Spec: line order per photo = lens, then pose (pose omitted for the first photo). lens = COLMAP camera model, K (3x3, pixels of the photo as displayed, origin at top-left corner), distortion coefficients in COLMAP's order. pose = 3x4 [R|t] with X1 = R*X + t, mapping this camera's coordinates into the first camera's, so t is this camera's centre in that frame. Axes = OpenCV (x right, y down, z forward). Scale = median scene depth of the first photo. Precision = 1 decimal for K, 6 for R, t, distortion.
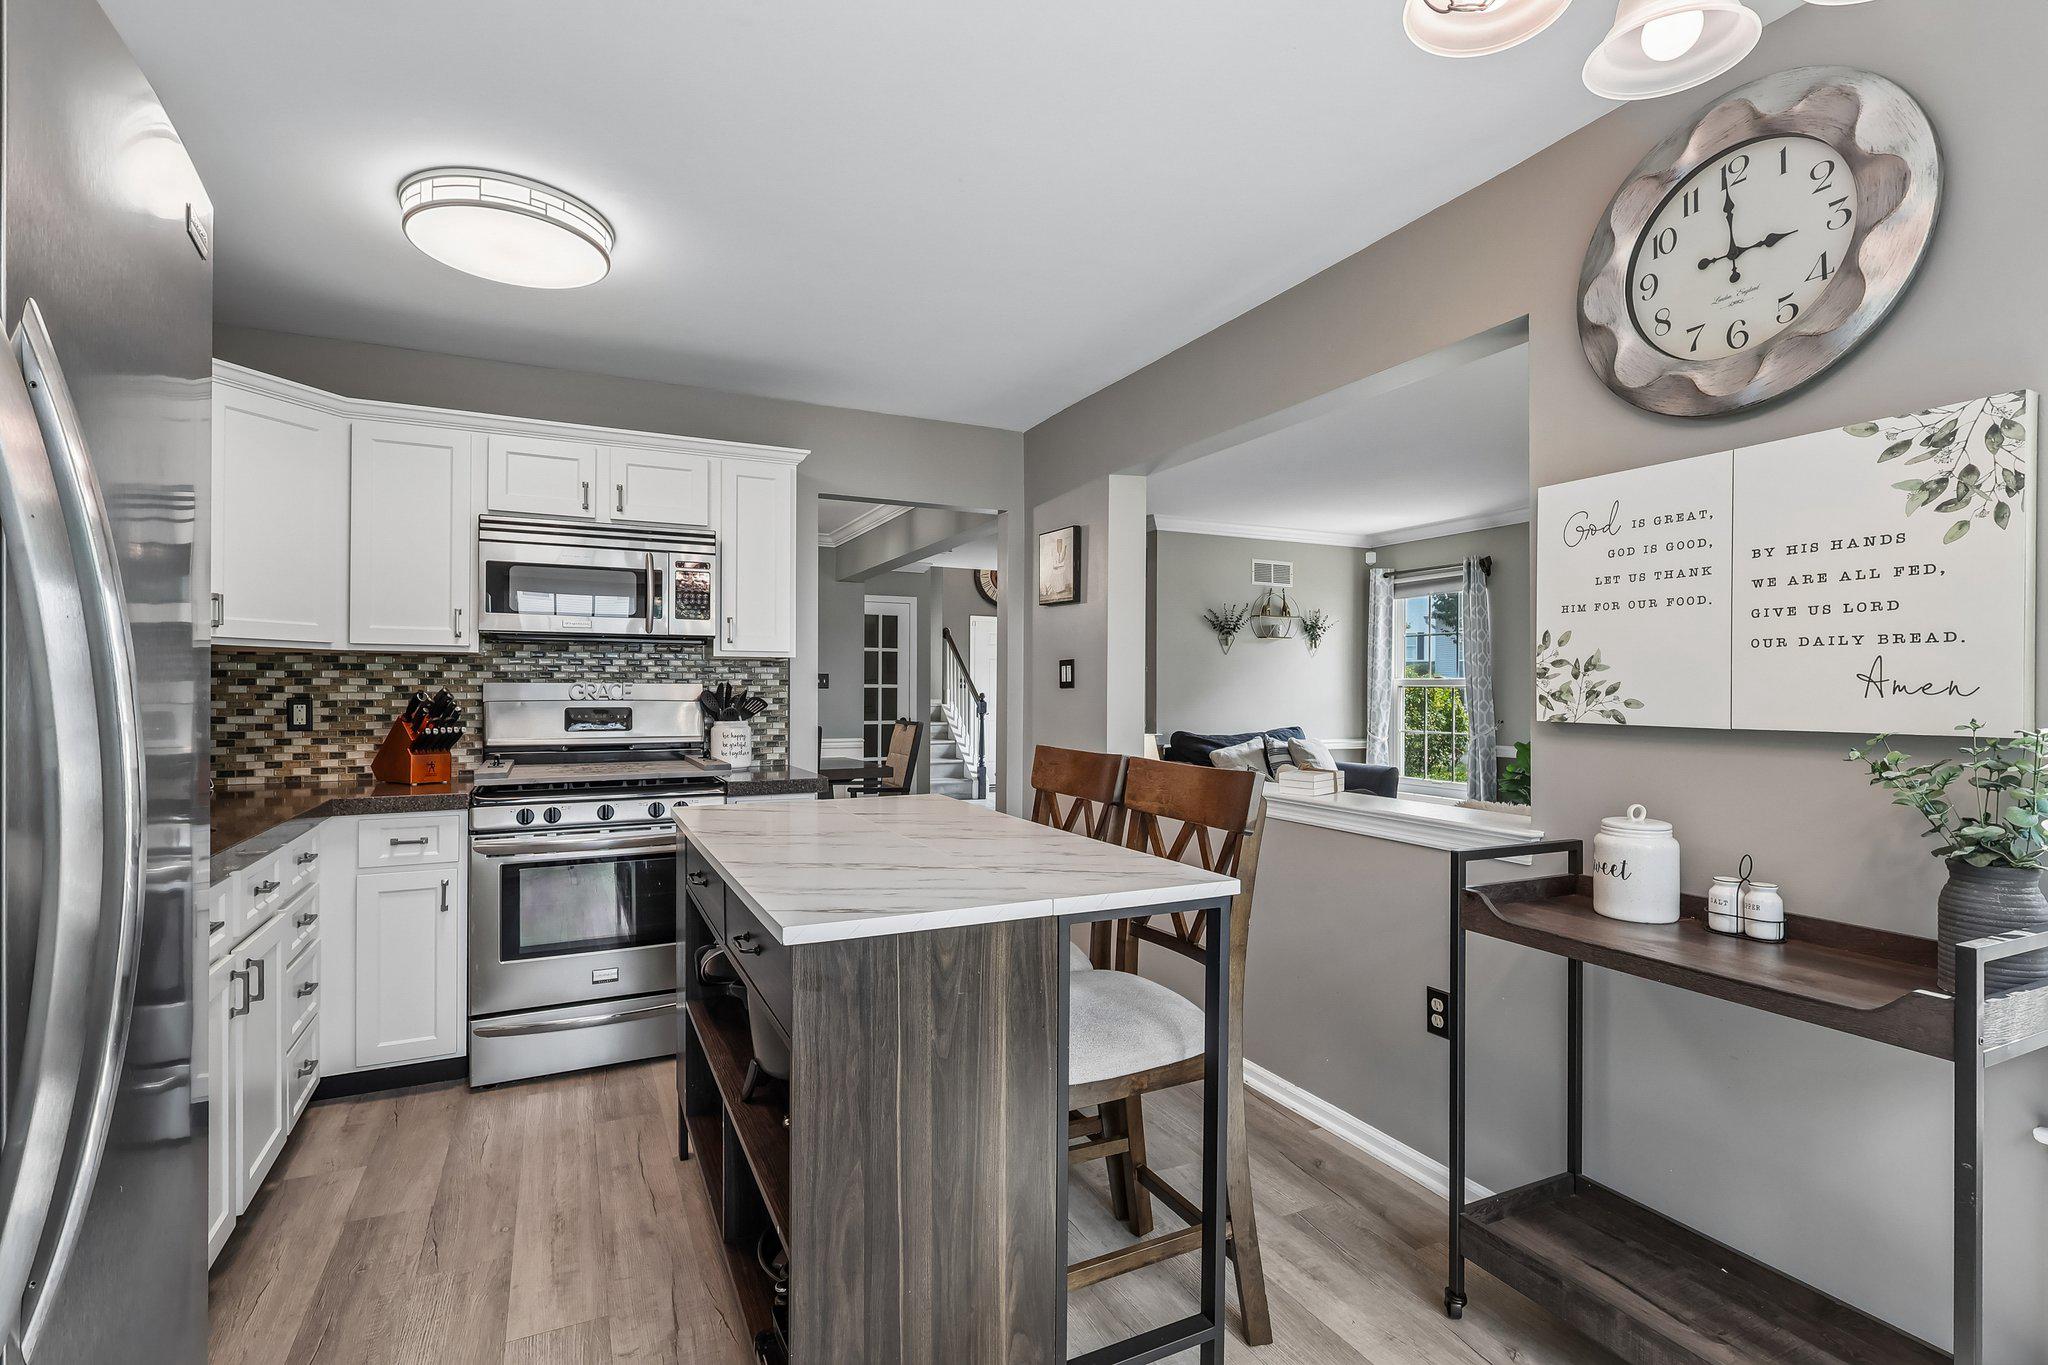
lens RADIAL K [[951.2, 0, 1021.8], [0, 951.2, 688.4], [0, 0, 1]] dist [-0.002352, 0.002083]
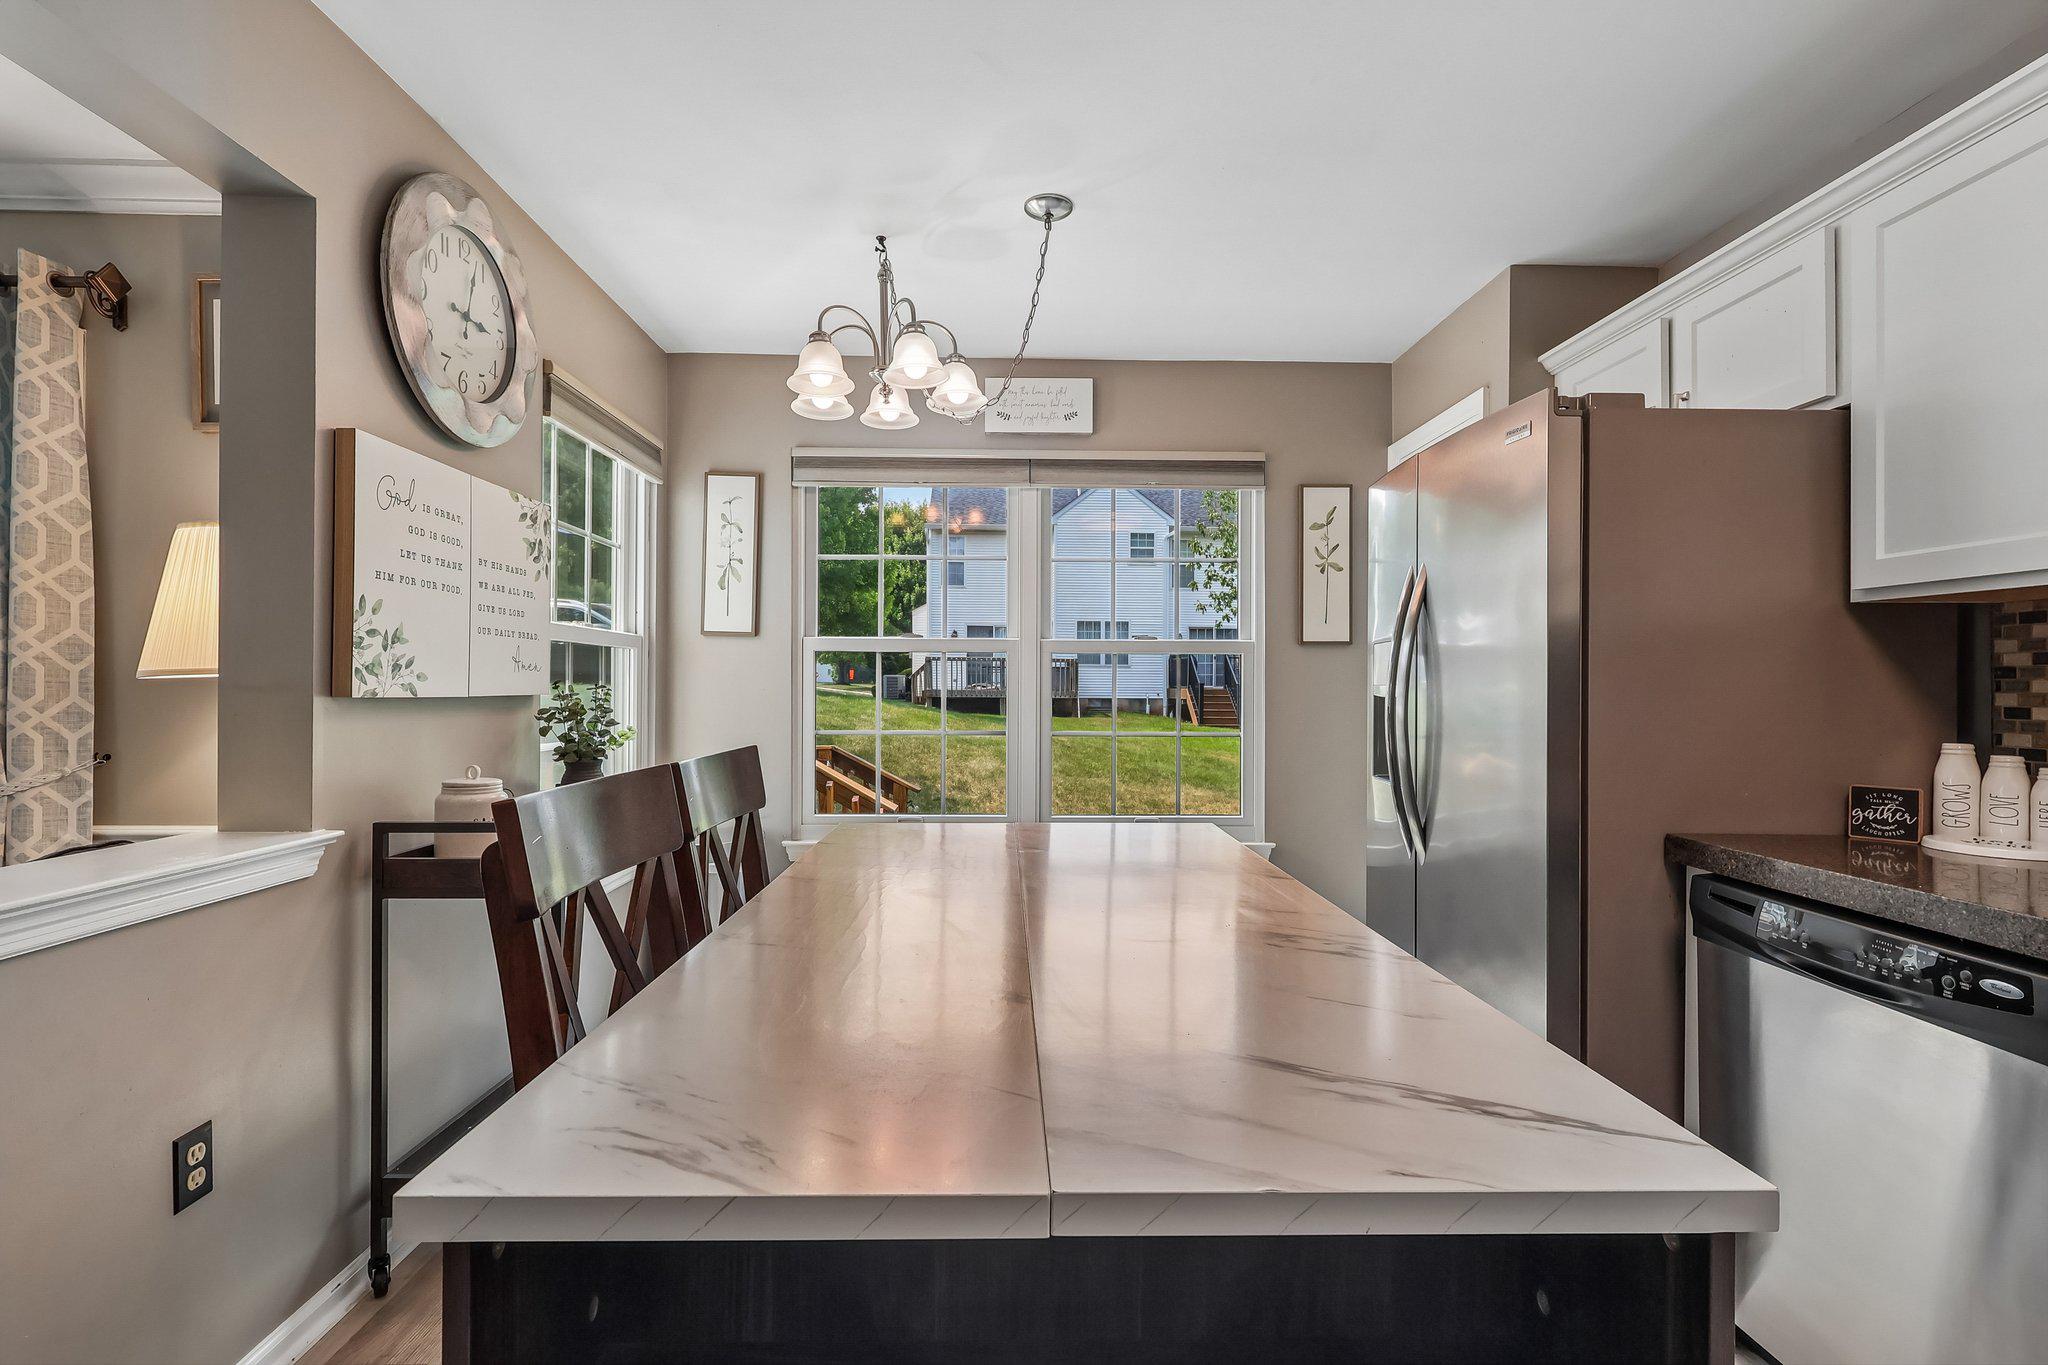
lens RADIAL K [[951.2, 0, 1021.2], [0, 951.2, 683.1], [0, 0, 1]] dist [-0.002352, 0.002083]
pose [[-0.908824, -0.006037, 0.417137, -0.237054], [-0.007729, 0.999967, -0.002368, 0.011824], [-0.417109, -0.005376, -0.908841, 0.985253]]
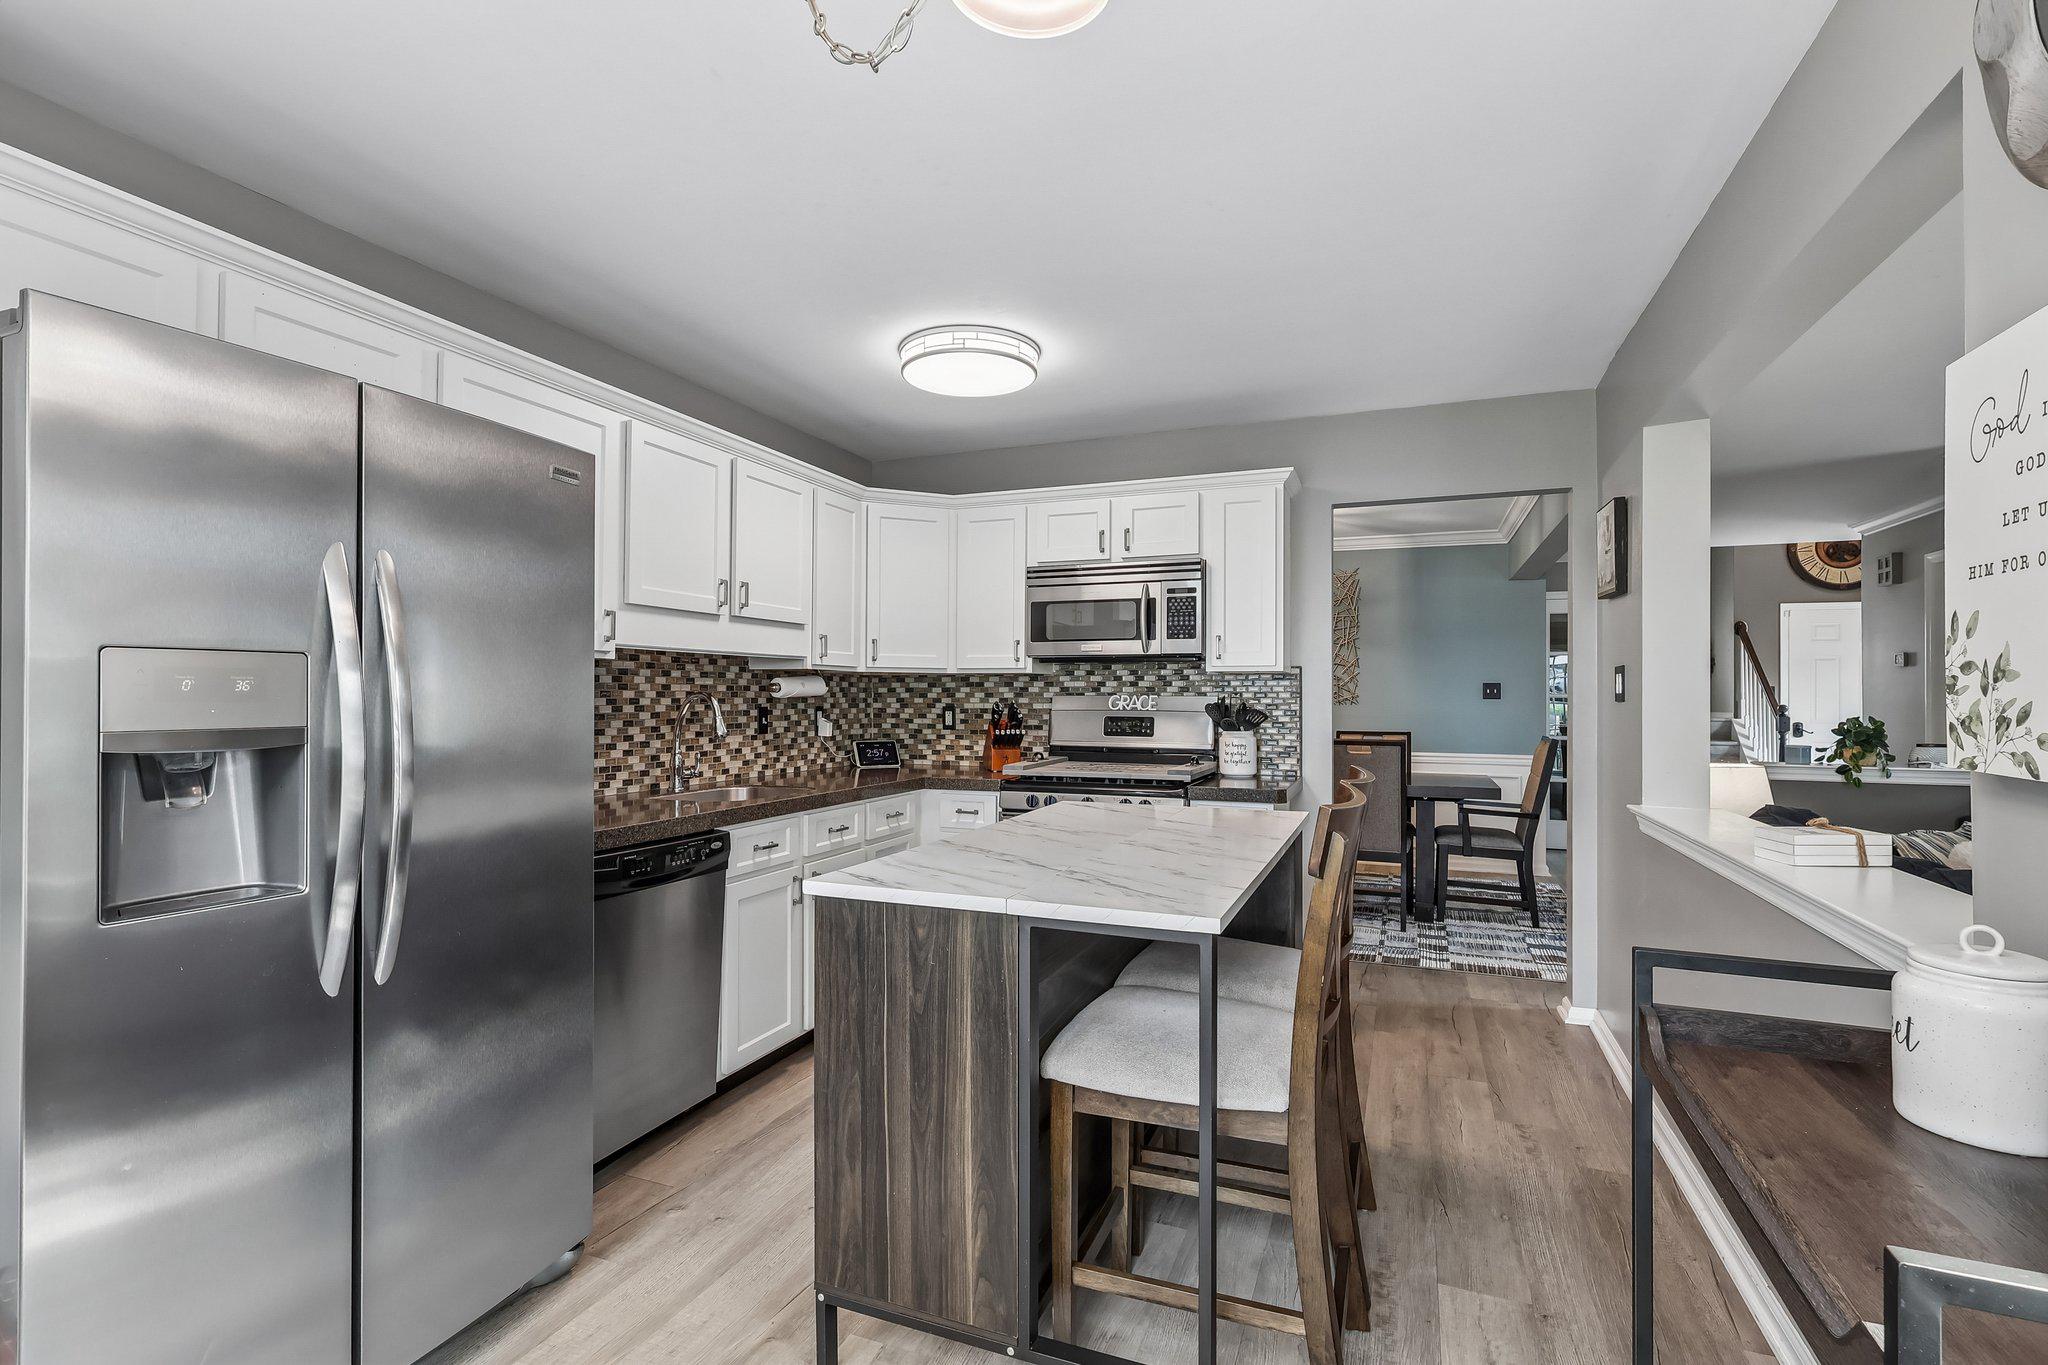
lens RADIAL K [[951.2, 0, 1024.7], [0, 951.2, 687.0], [0, 0, 1]] dist [-0.002352, 0.002083]
pose [[0.669179, -0.006779, -0.743070, 0.384016], [-0.000730, 0.999952, -0.009781, -0.005597], [0.743101, 0.007088, 0.669142, 0.122357]]
